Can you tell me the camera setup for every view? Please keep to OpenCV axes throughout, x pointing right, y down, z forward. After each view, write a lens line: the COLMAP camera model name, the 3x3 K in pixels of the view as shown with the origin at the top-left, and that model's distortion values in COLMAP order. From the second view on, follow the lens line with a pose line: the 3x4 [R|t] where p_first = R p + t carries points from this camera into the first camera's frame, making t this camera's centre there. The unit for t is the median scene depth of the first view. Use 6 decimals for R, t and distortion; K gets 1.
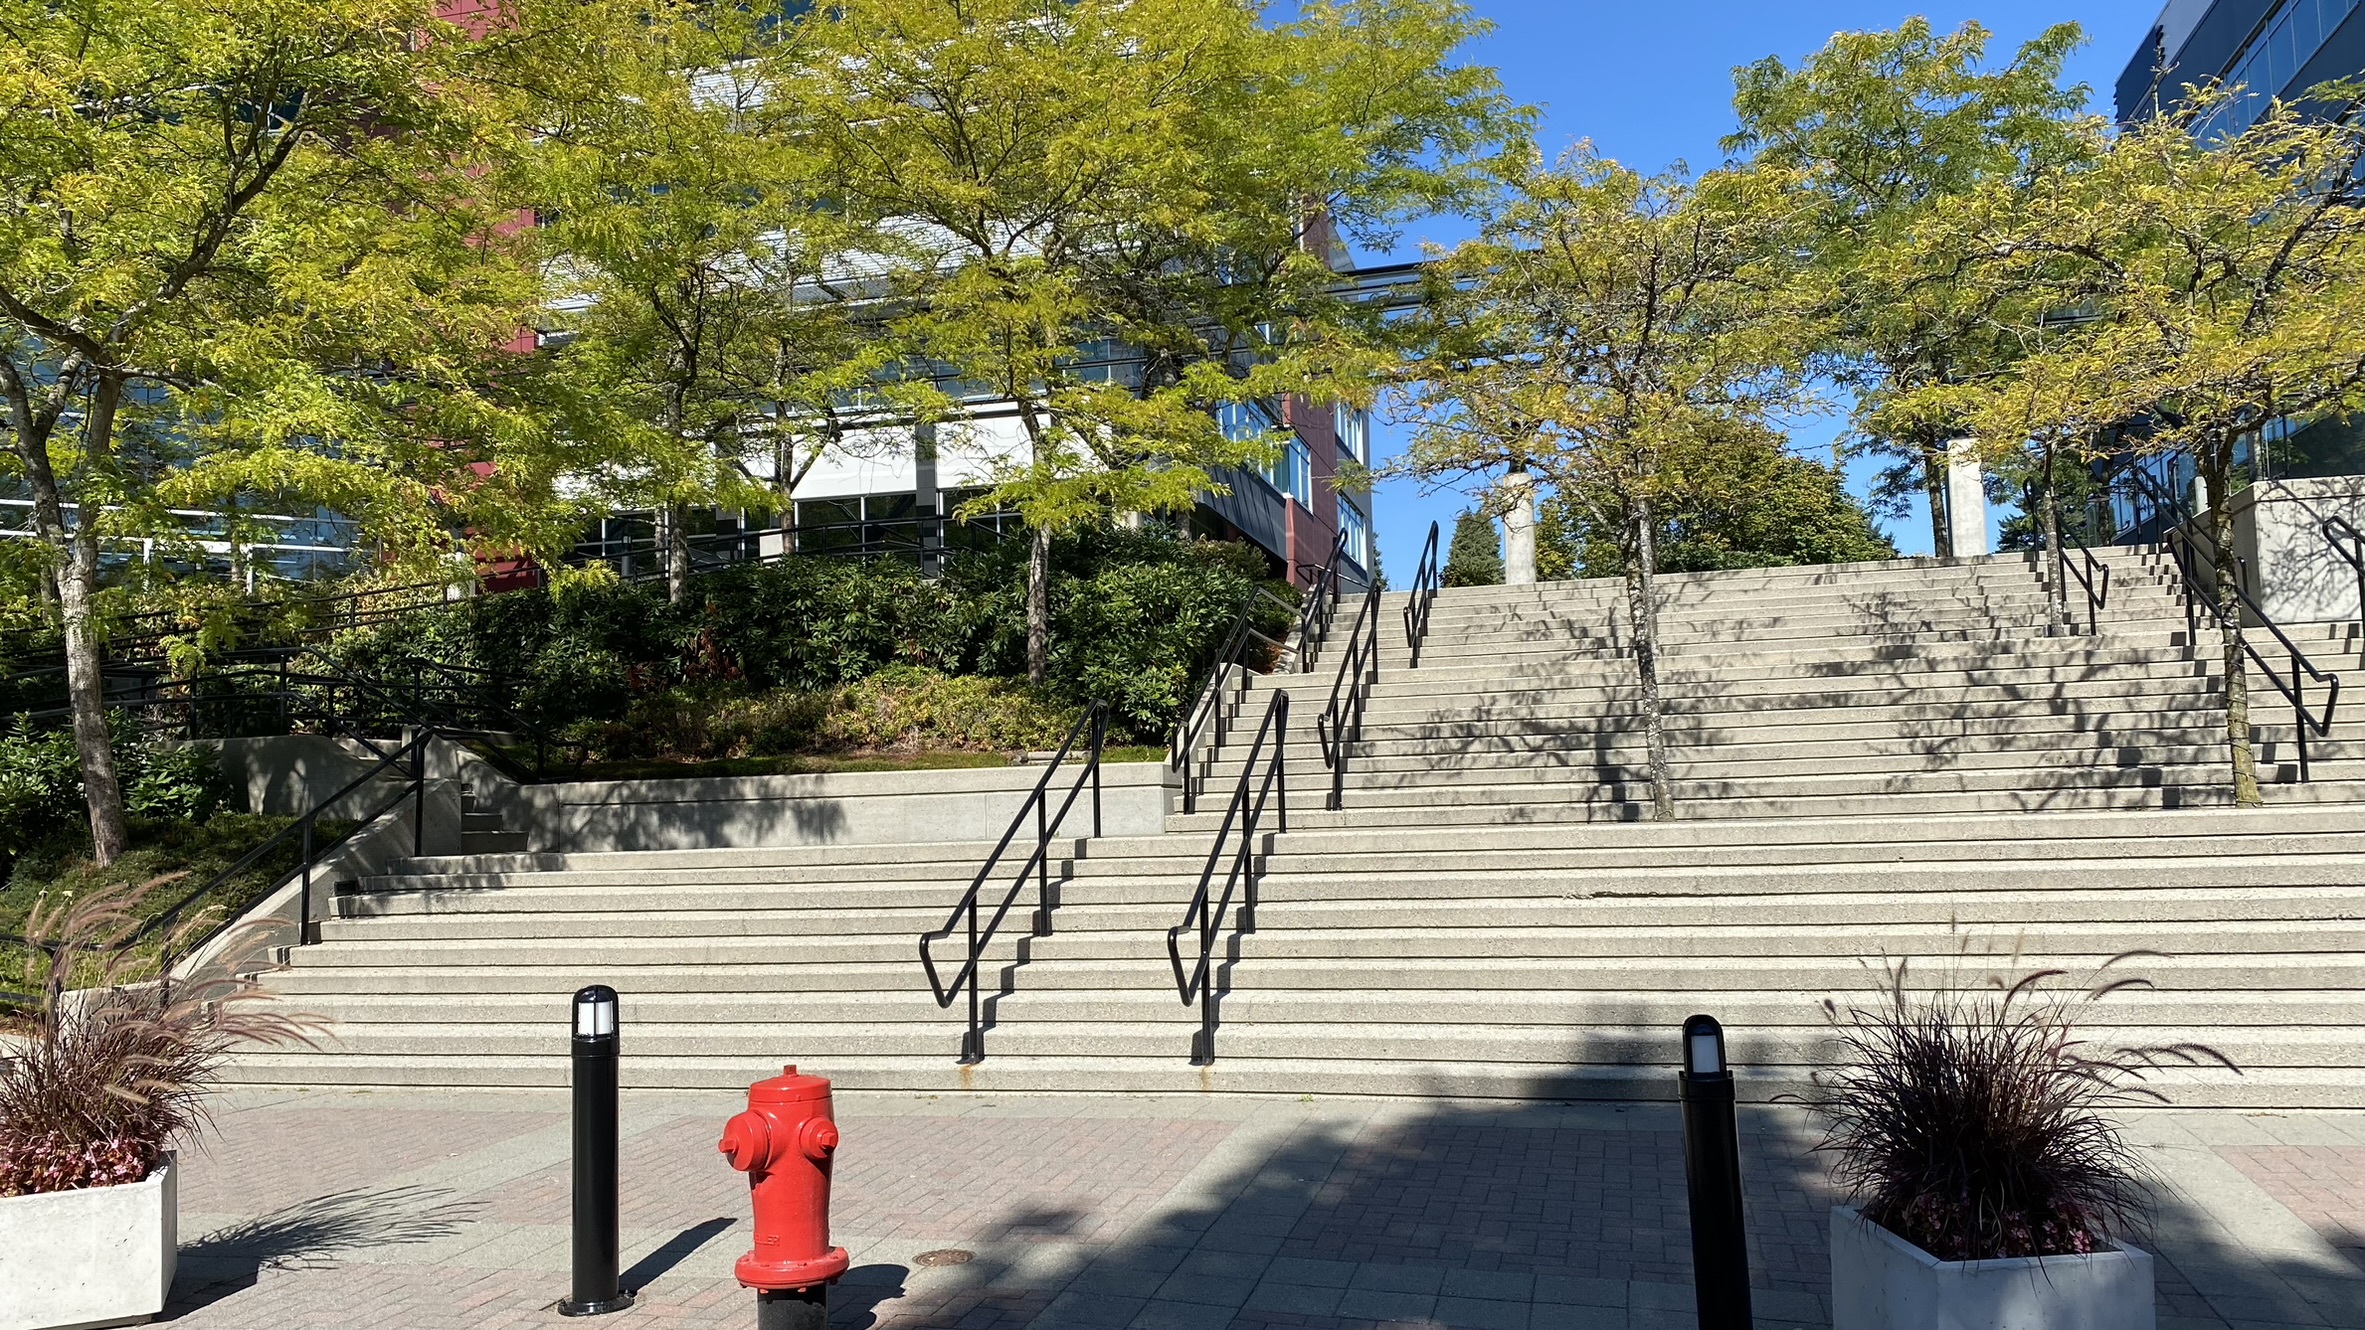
lens RADIAL K [[1792.9, 0, 1181.6], [0, 1792.9, 693.6], [0, 0, 1]] dist [0.049368, -0.068991]
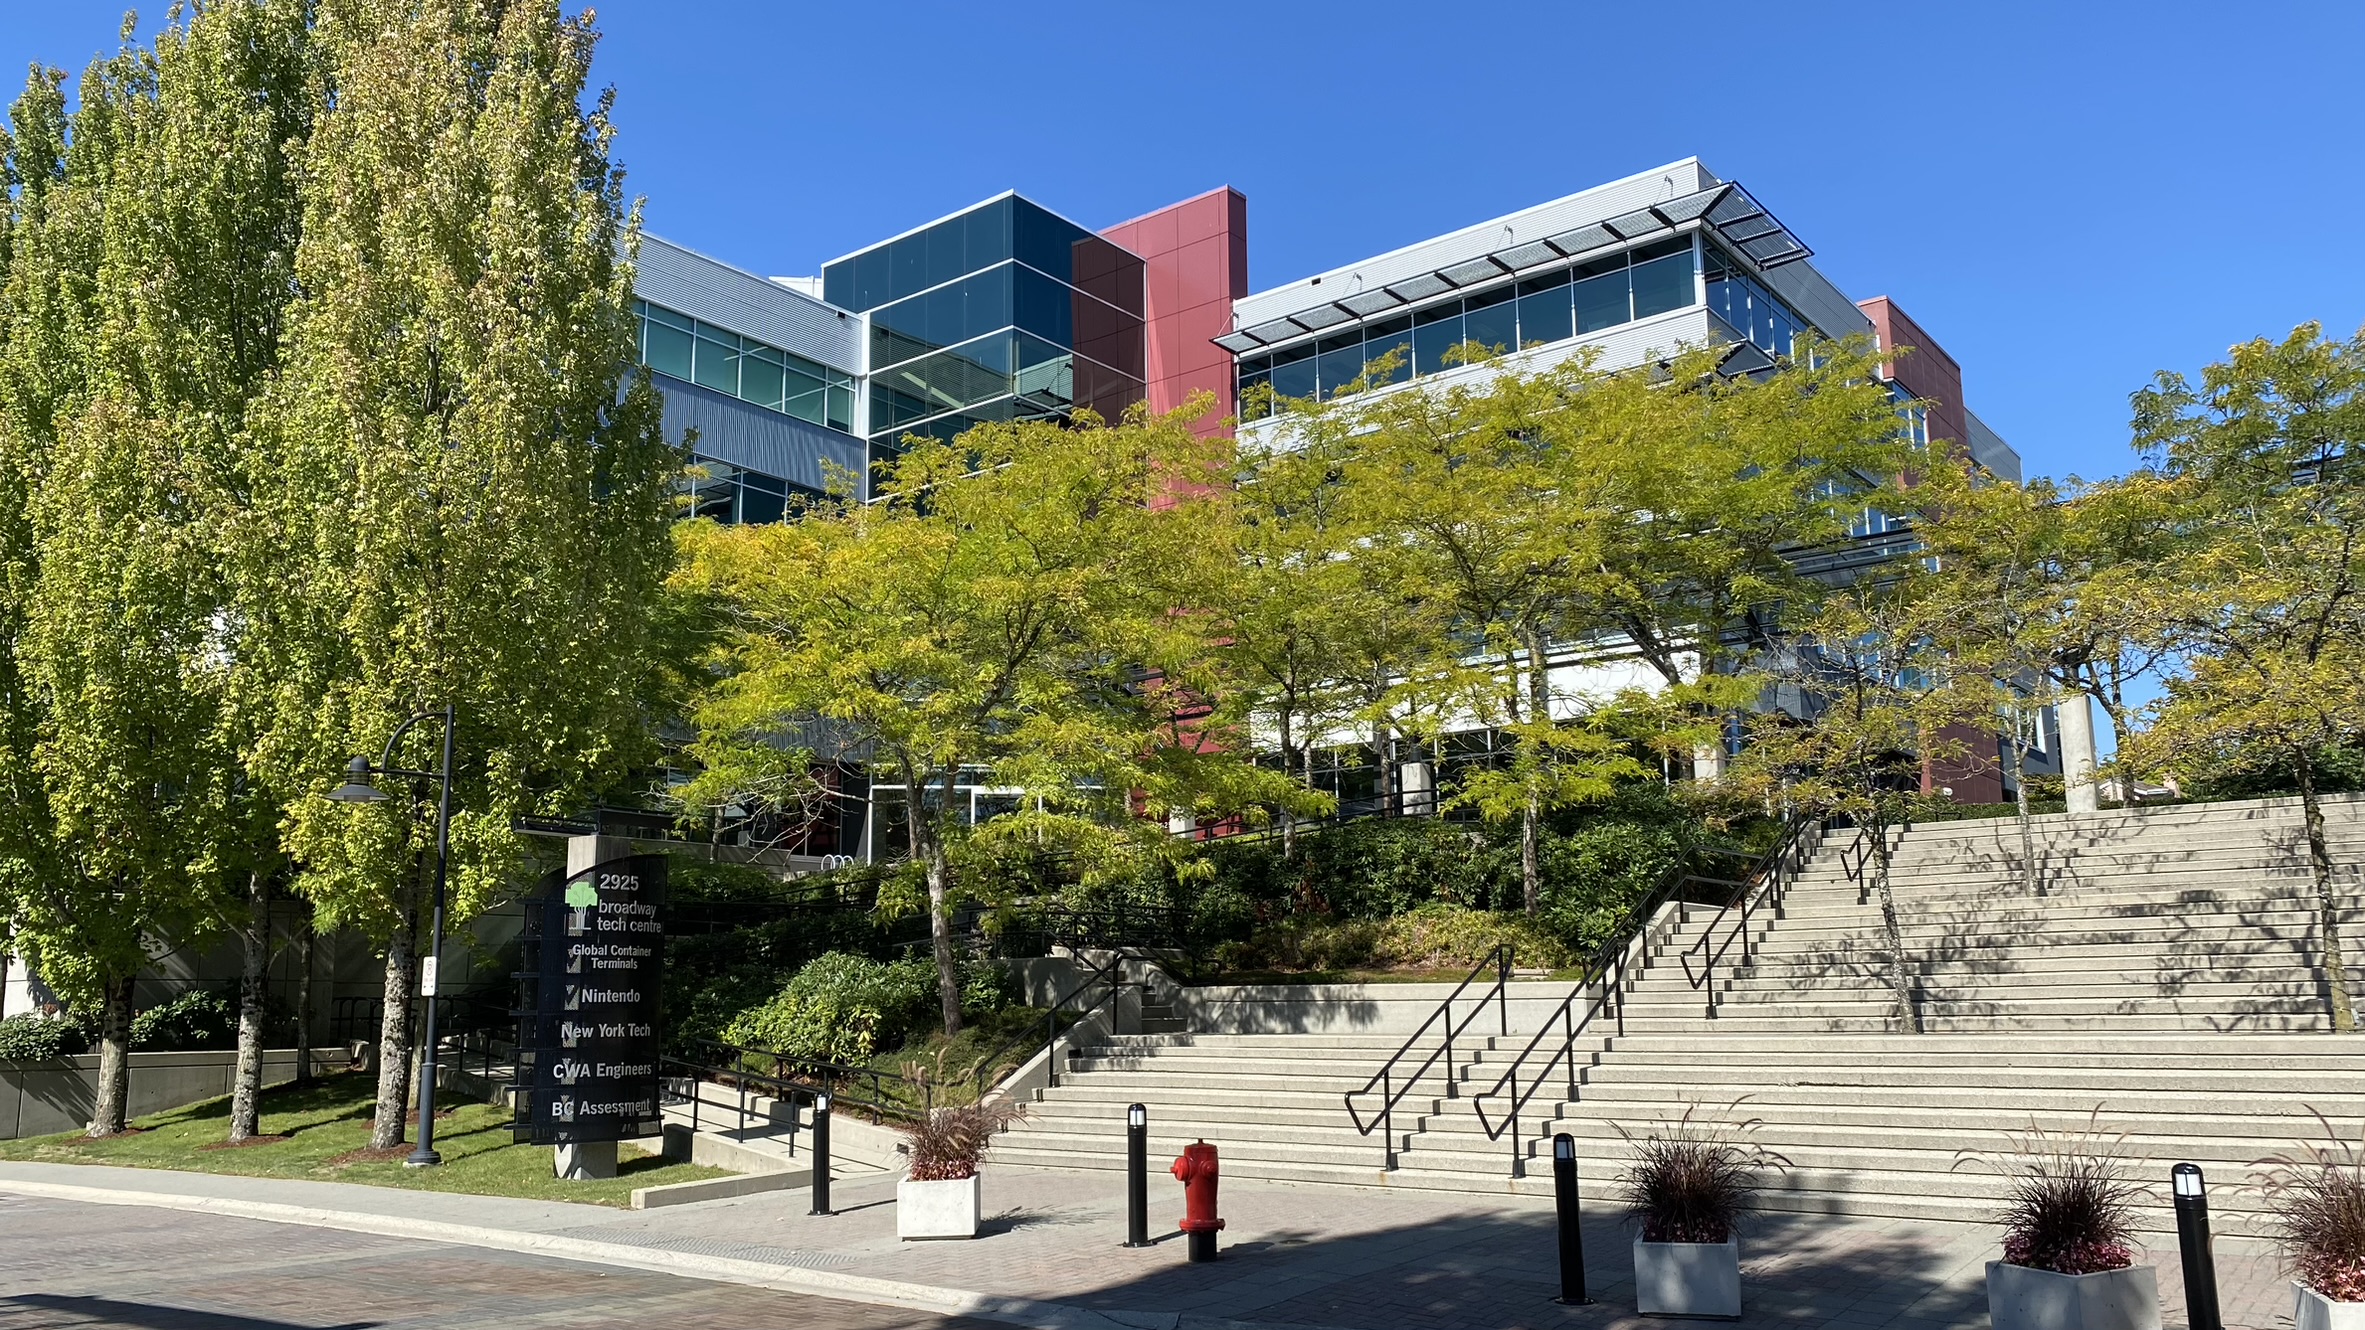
lens RADIAL K [[1792.9, 0, 1182.7], [0, 1792.9, 671.8], [0, 0, 1]] dist [0.049368, -0.068991]
pose [[0.918710, -0.056250, -0.390906, 0.262112], [0.015236, 0.994116, -0.107242, -0.056170], [0.394638, 0.092569, 0.914162, -0.449735]]
